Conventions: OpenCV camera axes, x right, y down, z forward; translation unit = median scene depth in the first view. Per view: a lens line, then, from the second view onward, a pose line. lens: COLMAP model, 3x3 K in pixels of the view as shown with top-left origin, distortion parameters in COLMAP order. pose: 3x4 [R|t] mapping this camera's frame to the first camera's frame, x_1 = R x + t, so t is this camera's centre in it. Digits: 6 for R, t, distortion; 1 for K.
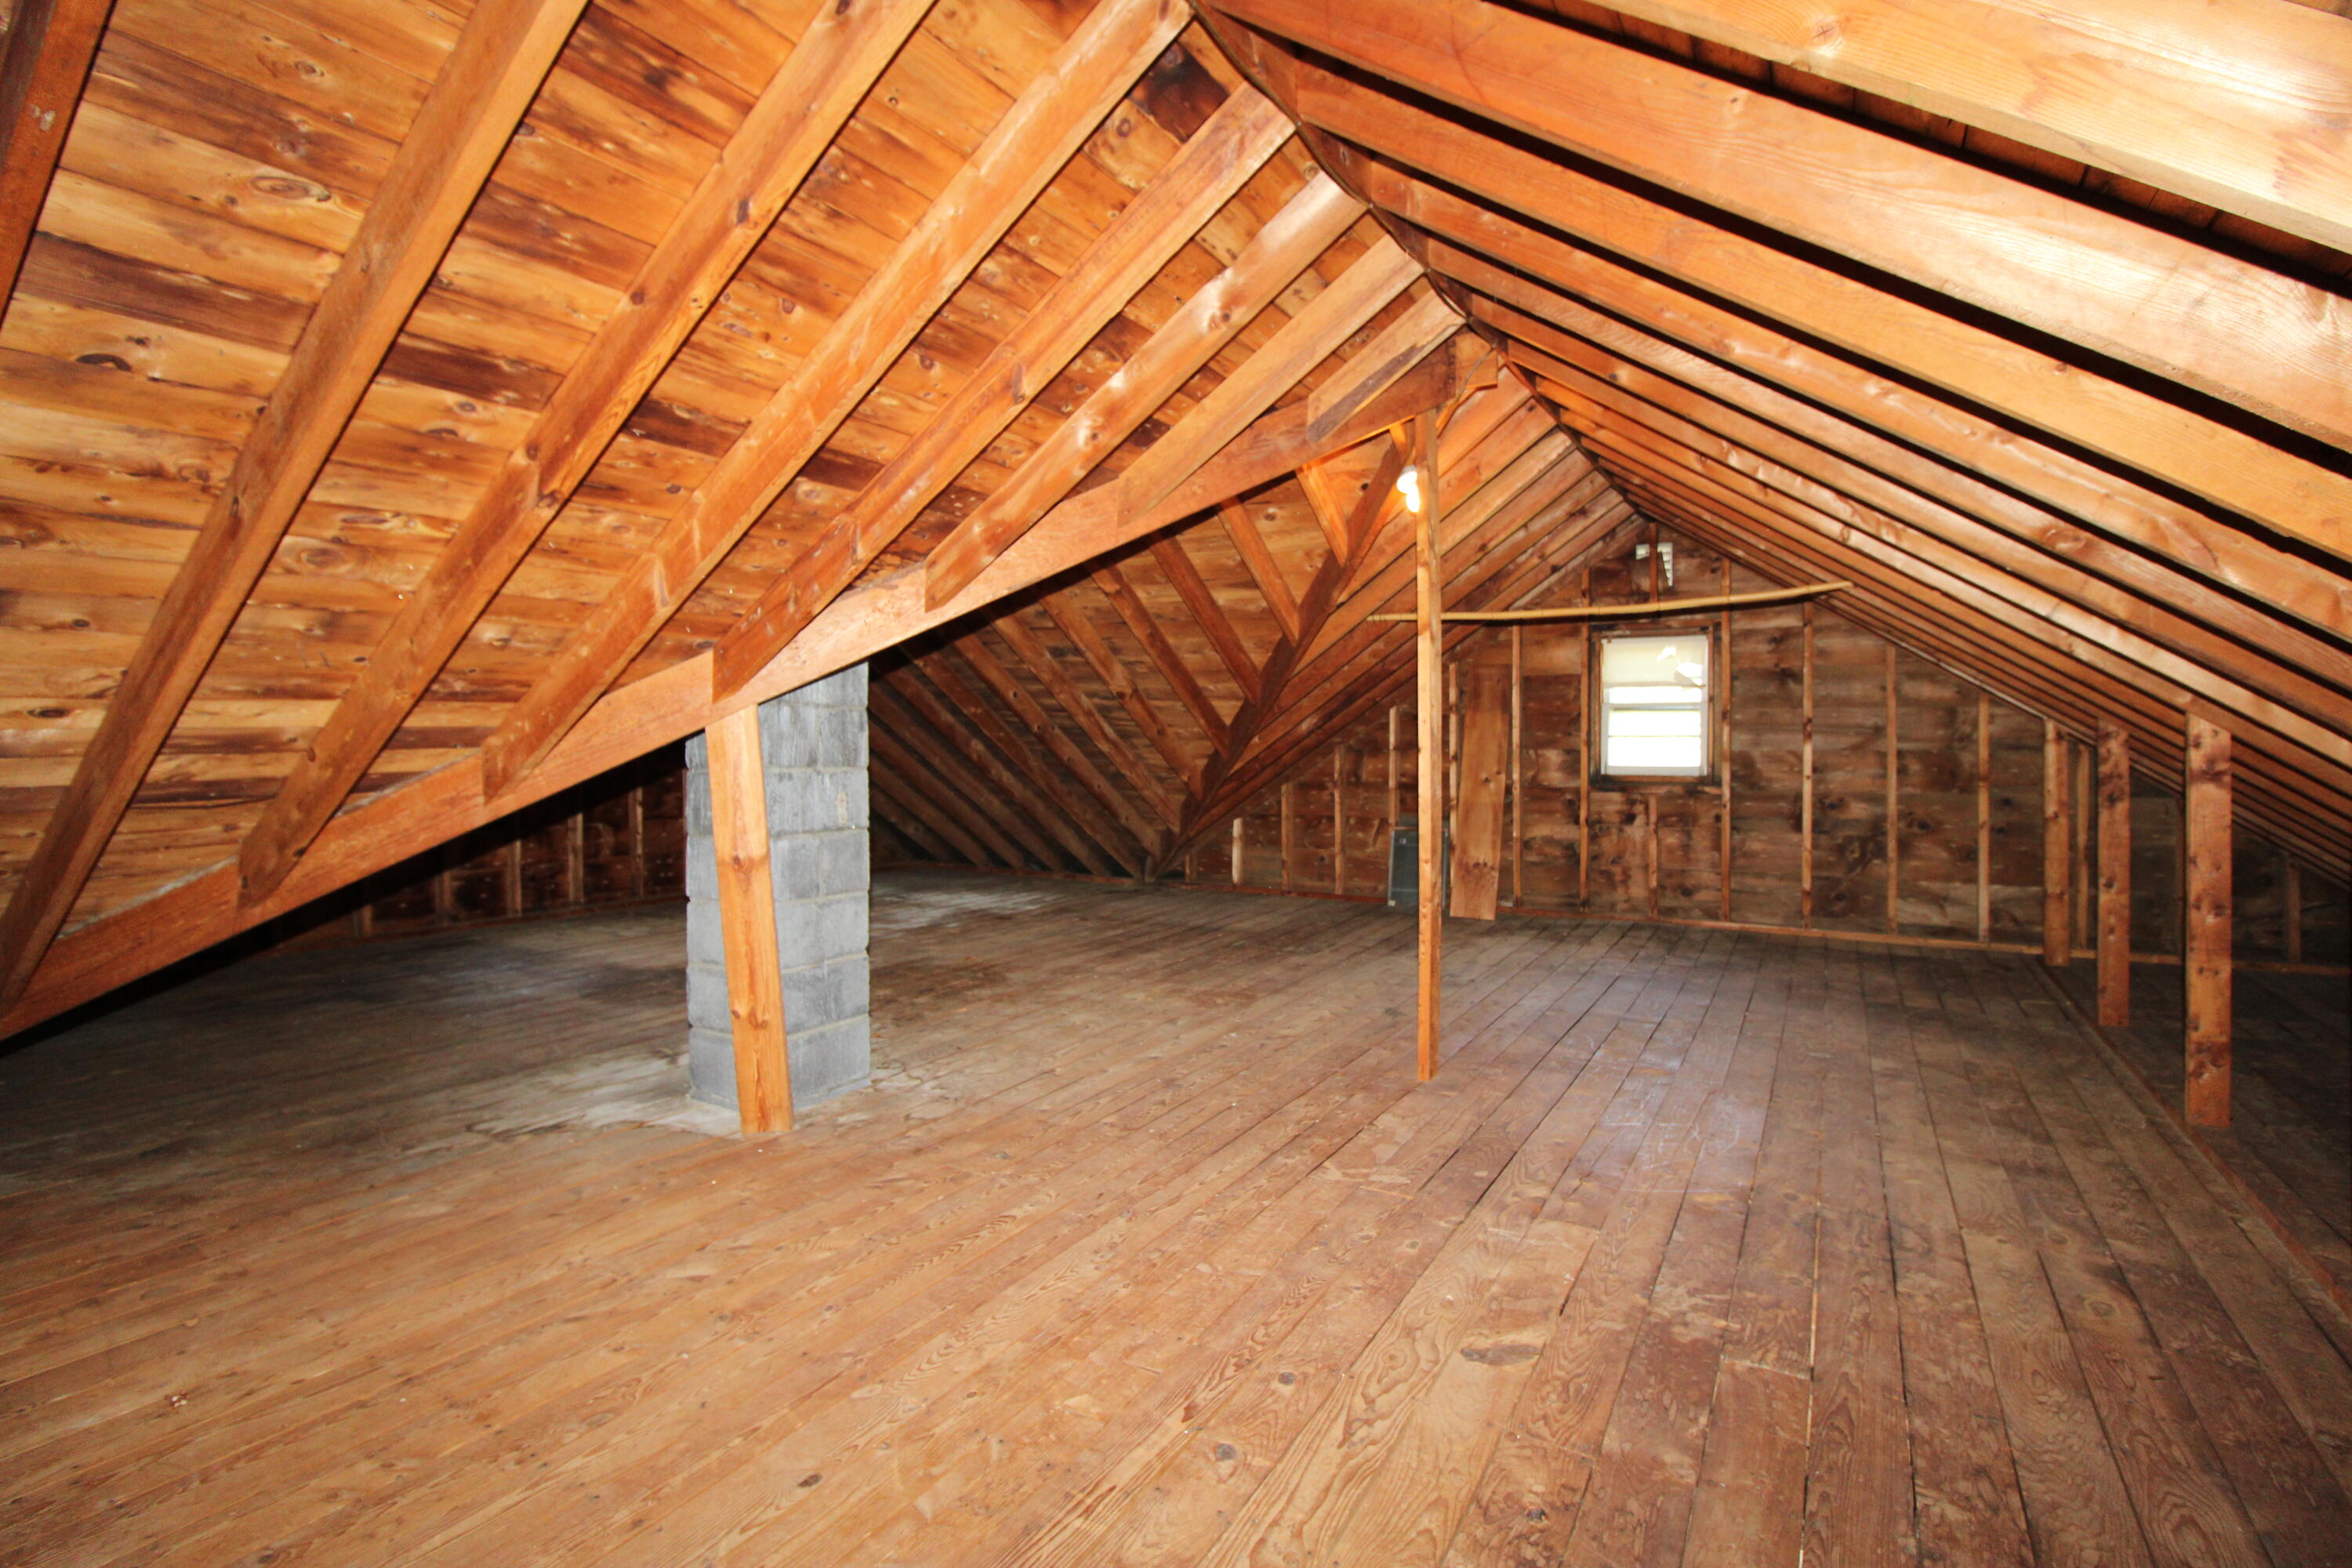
lens RADIAL K [[1103.0, 0, 1170.8], [0, 1103.0, 775.0], [0, 0, 1]] dist [-0.004889, -0.000752]
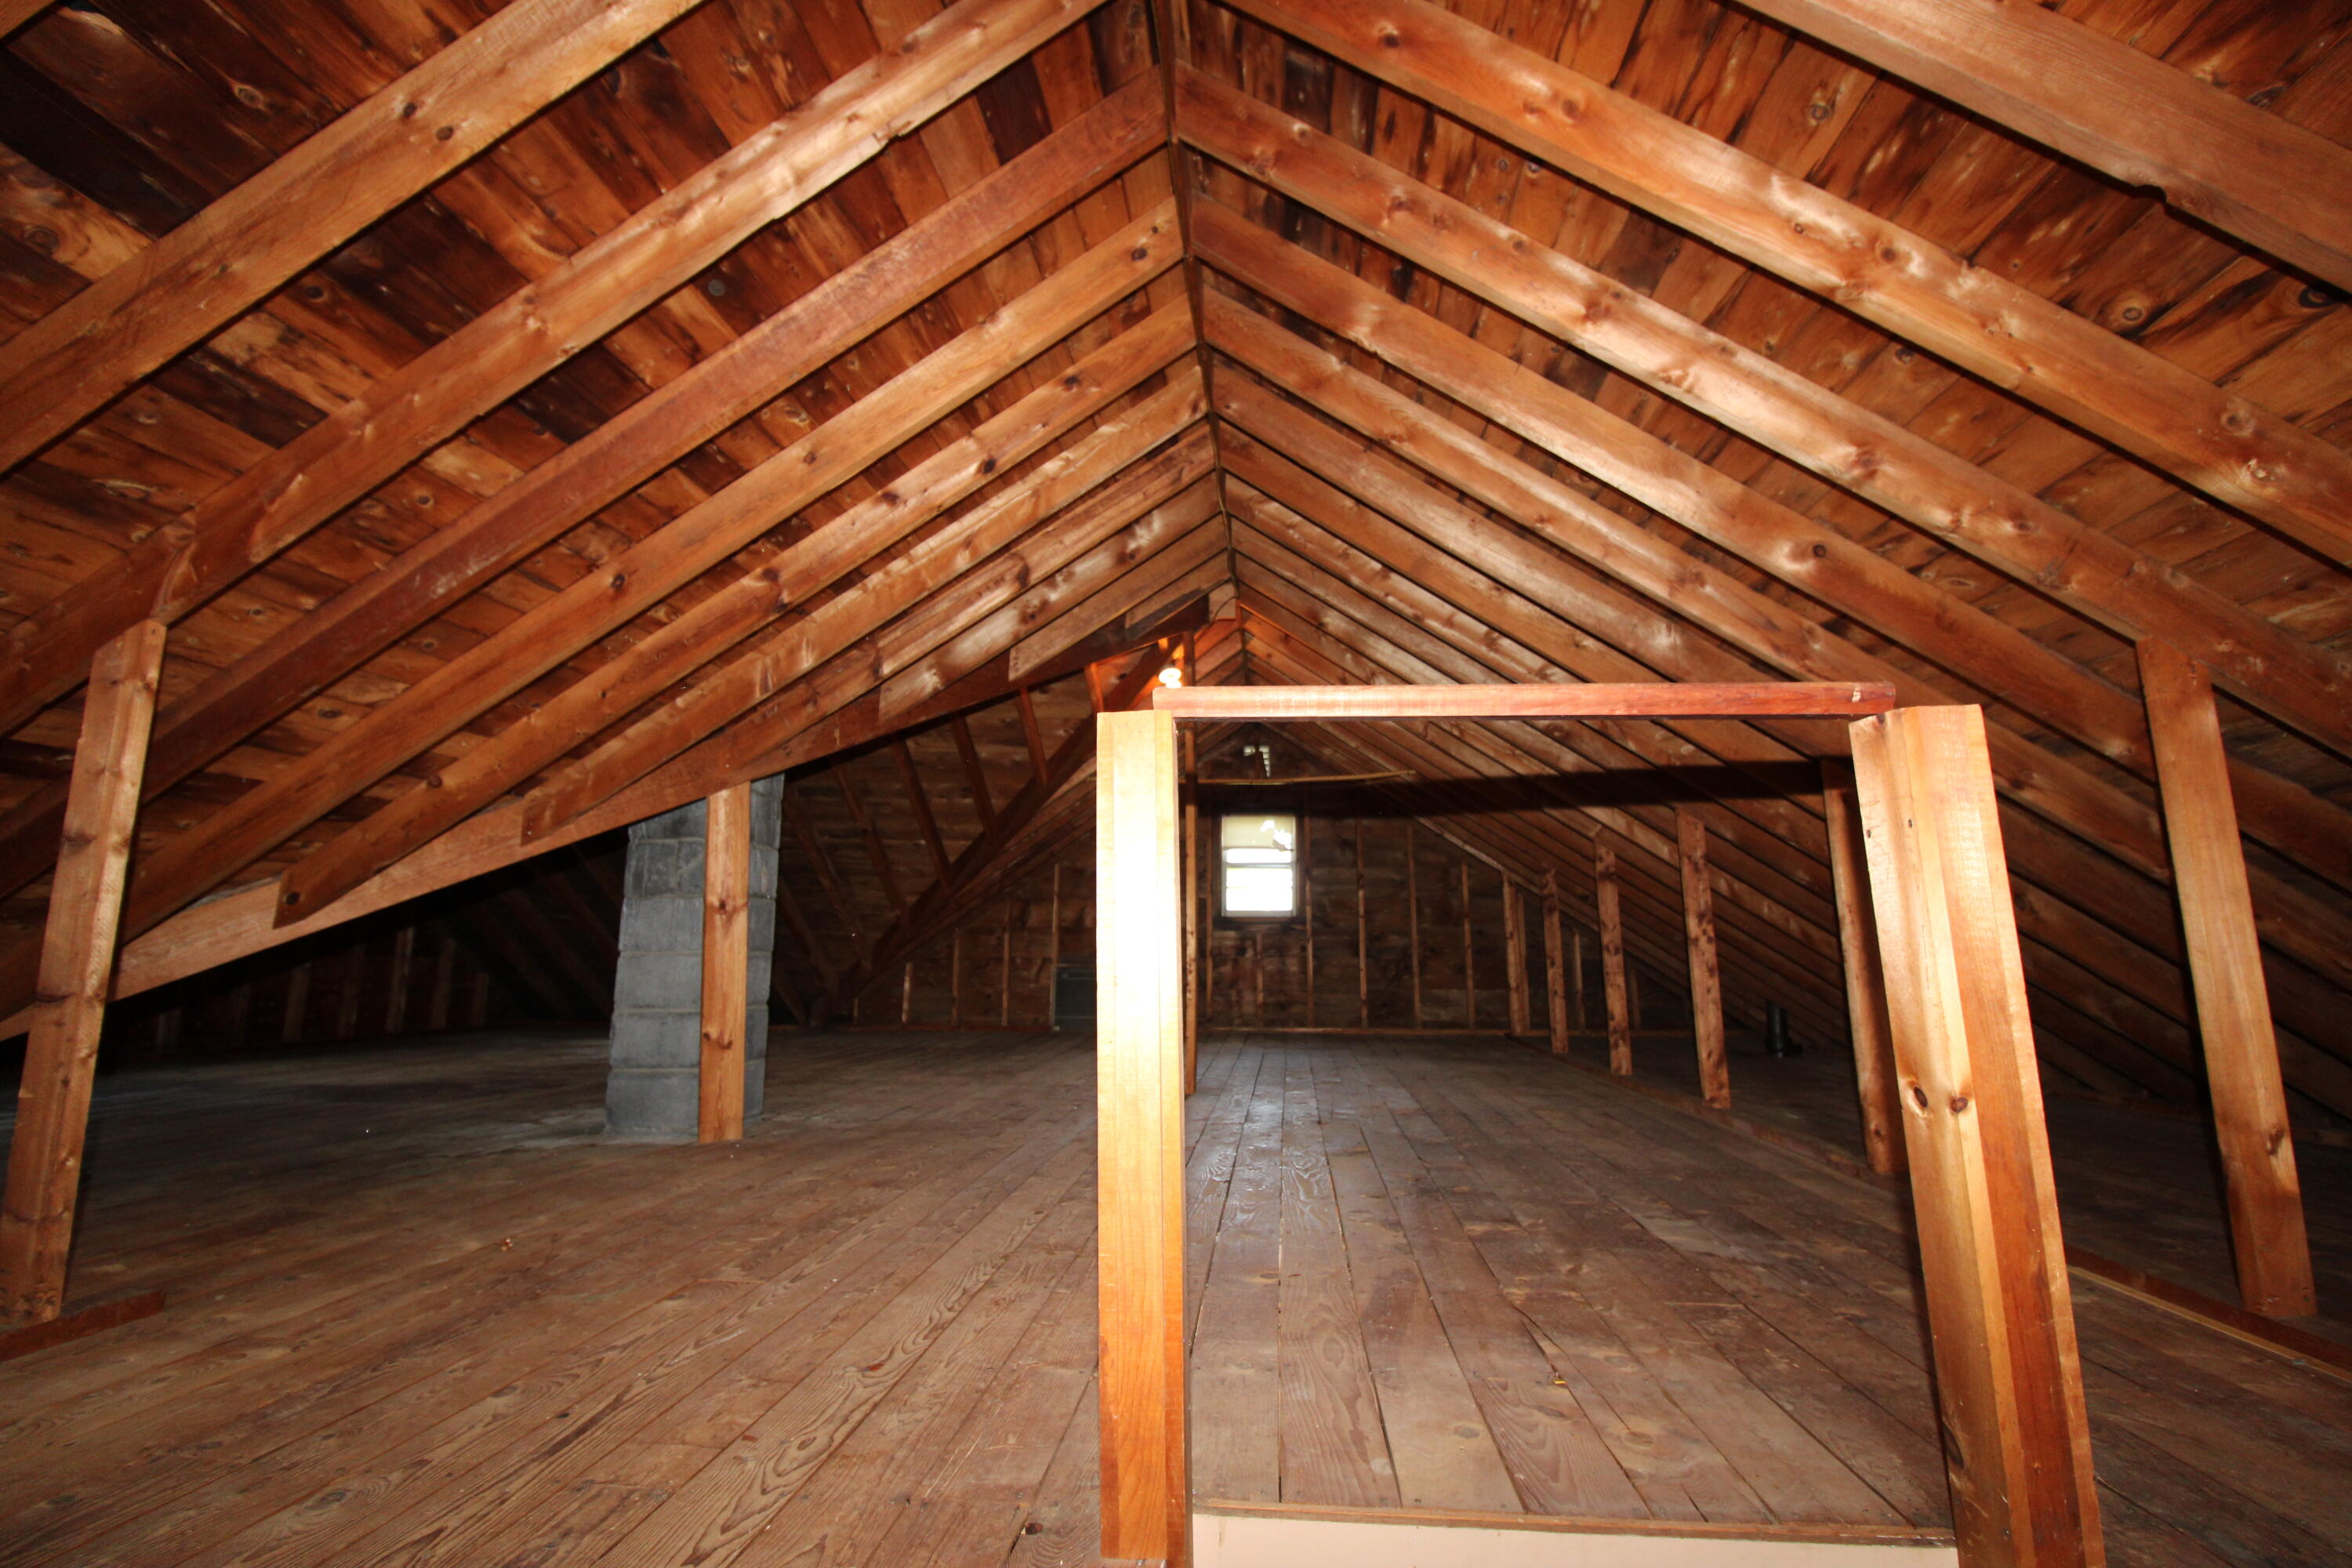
lens RADIAL K [[1103.0, 0, 1181.5], [0, 1103.0, 775.6], [0, 0, 1]] dist [-0.004889, -0.000752]
pose [[0.901169, 0.074334, 0.427047, -0.238451], [0.007258, 0.982461, -0.186328, 0.085067], [-0.433407, 0.171013, 0.884824, -0.168089]]
